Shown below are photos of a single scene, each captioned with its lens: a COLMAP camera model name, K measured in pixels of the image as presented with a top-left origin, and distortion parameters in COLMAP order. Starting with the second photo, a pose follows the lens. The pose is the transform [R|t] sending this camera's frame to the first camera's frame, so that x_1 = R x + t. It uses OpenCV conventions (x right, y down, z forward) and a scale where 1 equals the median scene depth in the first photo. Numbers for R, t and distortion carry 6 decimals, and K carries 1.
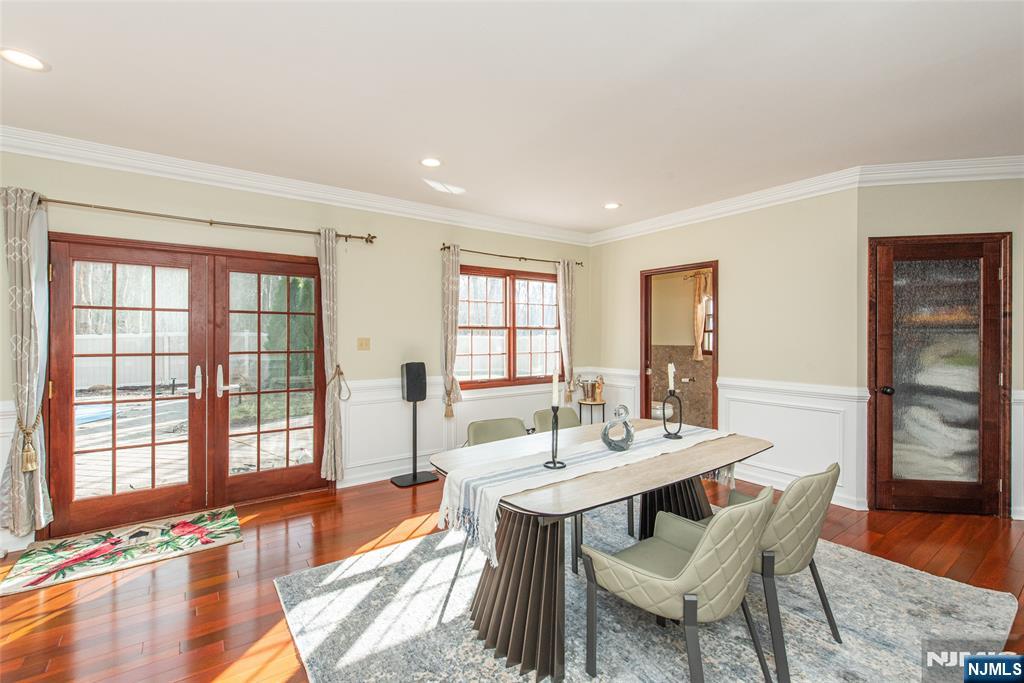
lens RADIAL K [[449.8, 0, 511.6], [0, 449.8, 338.5], [0, 0, 1]] dist [0.001038, -0.000719]
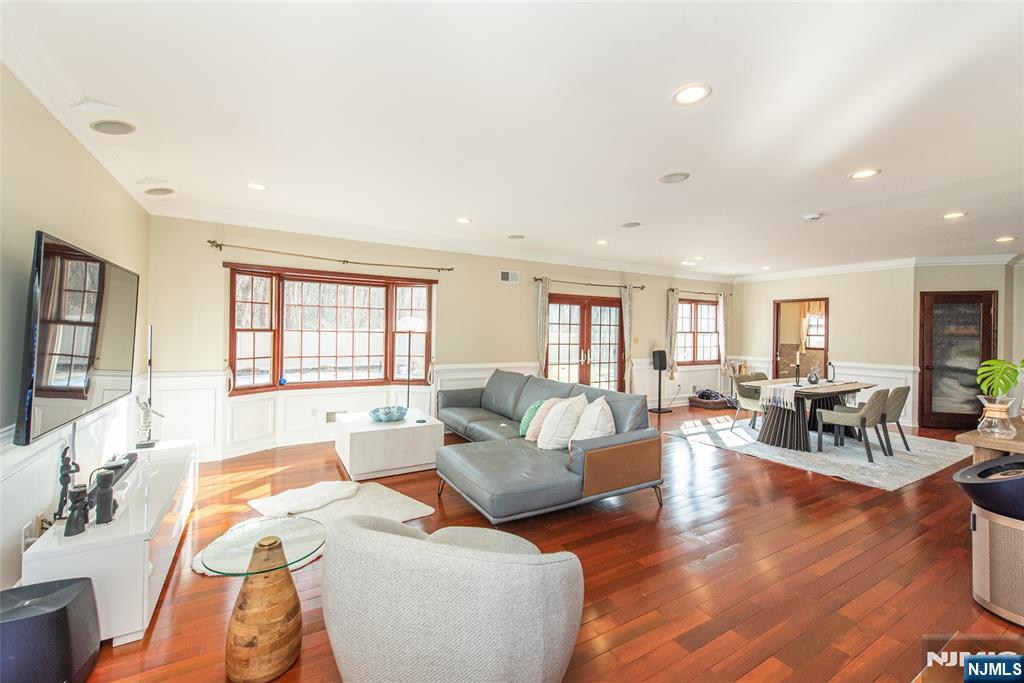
lens RADIAL K [[408.3, 0, 511.1], [0, 408.3, 332.2], [0, 0, 1]] dist [-0.000955, -0.000148]
pose [[0.994330, 0.012962, -0.105543, -0.737982], [-0.013670, 0.999889, -0.005985, -0.006684], [0.105453, 0.007394, 0.994397, -0.894574]]
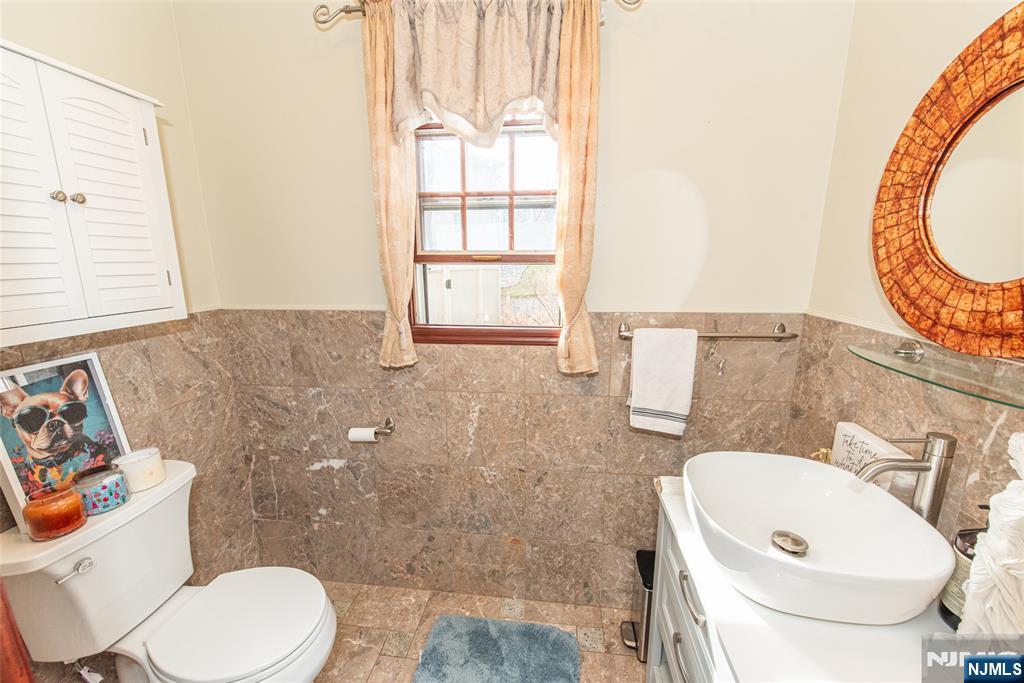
lens RADIAL K [[408.3, 0, 511.1], [0, 408.3, 332.2], [0, 0, 1]] dist [-0.000955, -0.000148]
pose [[0.693128, -0.158186, 0.703243, 0.398534], [0.021460, 0.979719, 0.199224, -0.028482], [-0.720495, -0.122996, 0.682465, 1.083366]]
